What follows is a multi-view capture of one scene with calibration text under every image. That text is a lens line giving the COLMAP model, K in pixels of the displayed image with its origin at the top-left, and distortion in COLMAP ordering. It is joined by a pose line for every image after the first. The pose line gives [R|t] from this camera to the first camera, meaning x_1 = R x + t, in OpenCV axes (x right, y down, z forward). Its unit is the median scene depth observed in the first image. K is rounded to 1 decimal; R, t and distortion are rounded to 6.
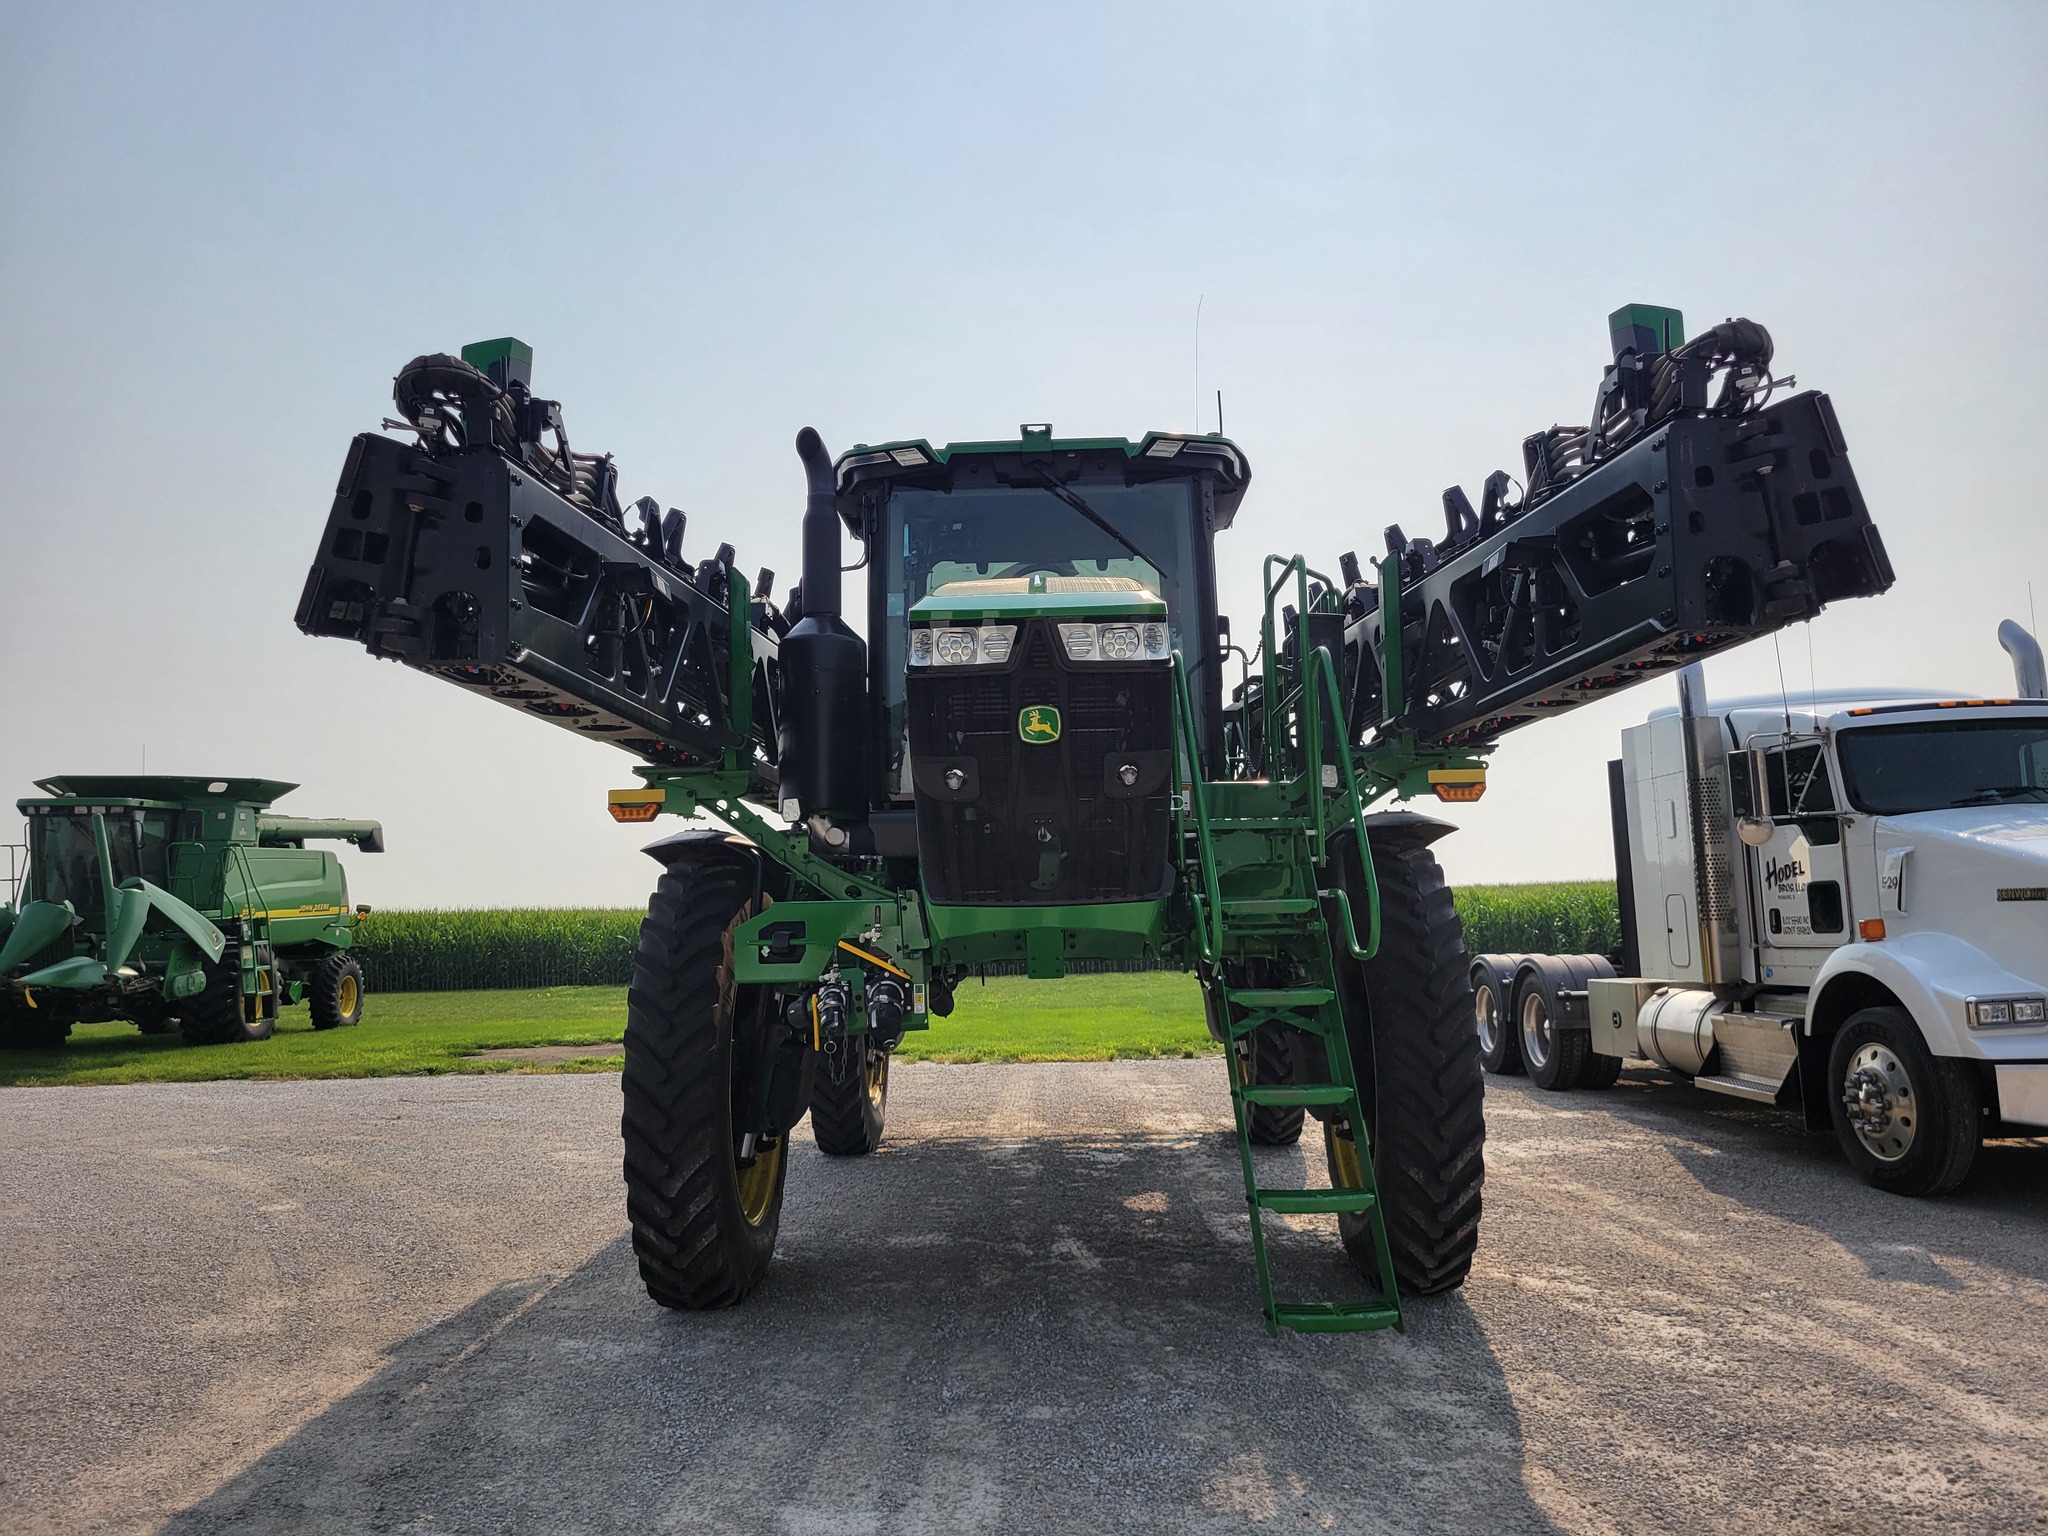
lens RADIAL K [[1498.9, 0, 1024.0], [0, 1498.9, 768.0], [0, 0, 1]] dist [0.033363, -0.006241]
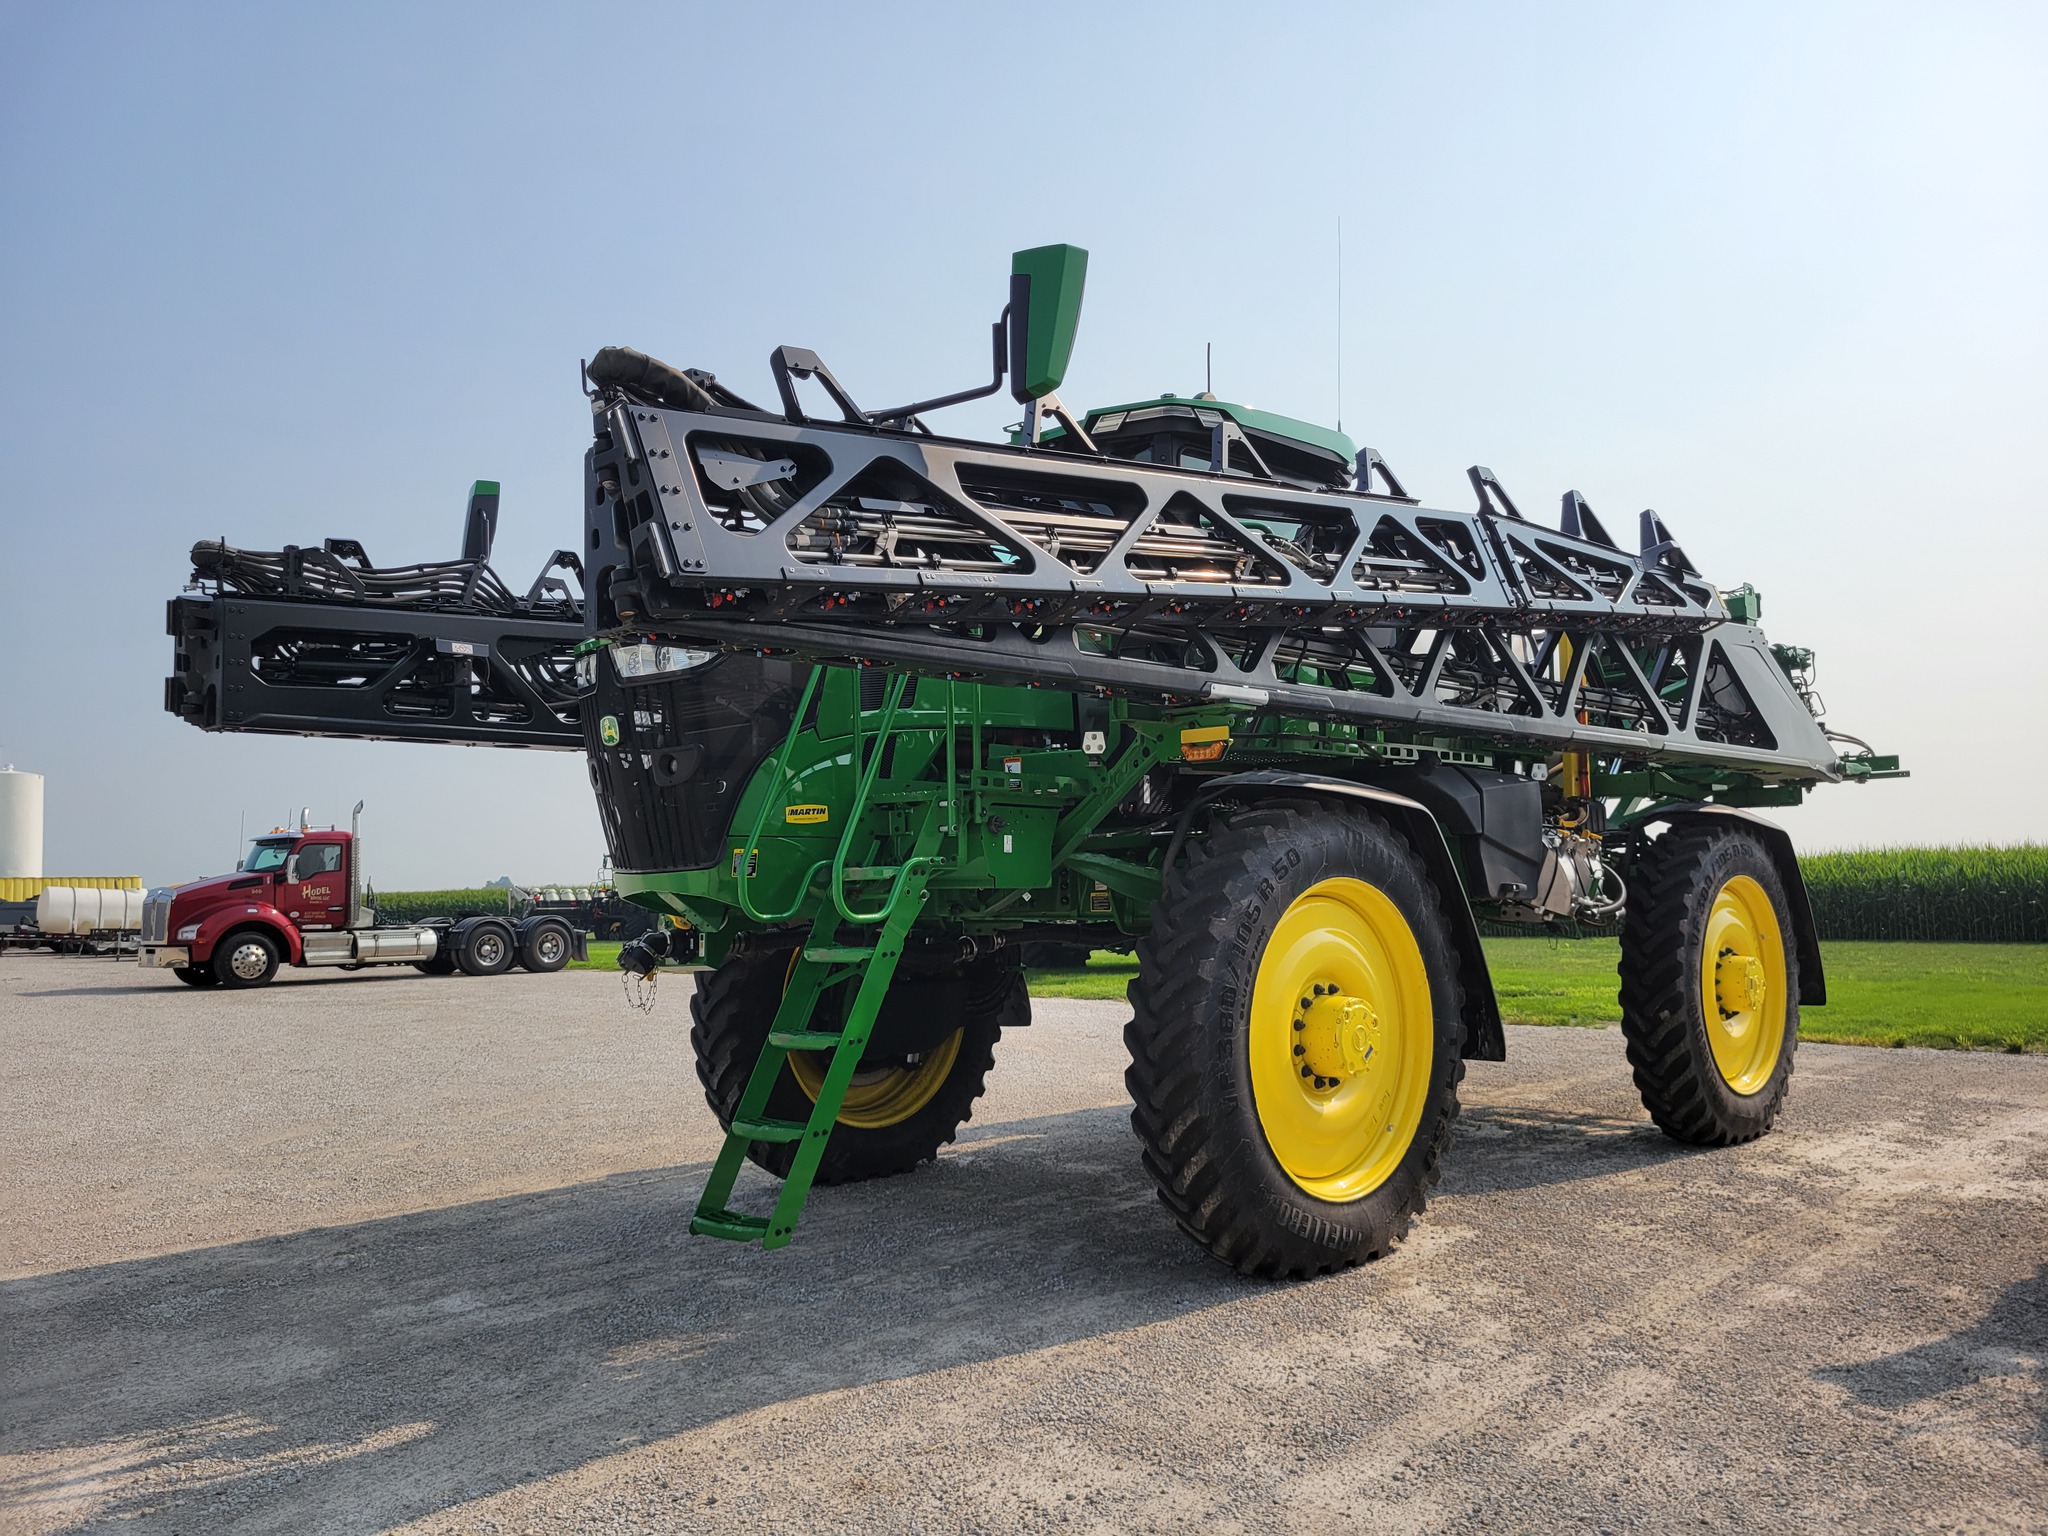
lens RADIAL K [[1498.9, 0, 1024.0], [0, 1498.9, 768.0], [0, 0, 1]] dist [0.033363, -0.006241]
pose [[0.738406, -0.040811, -0.673120, 0.912816], [0.064438, 0.997870, 0.010187, 0.009802], [0.671270, -0.050897, 0.739463, 0.239682]]
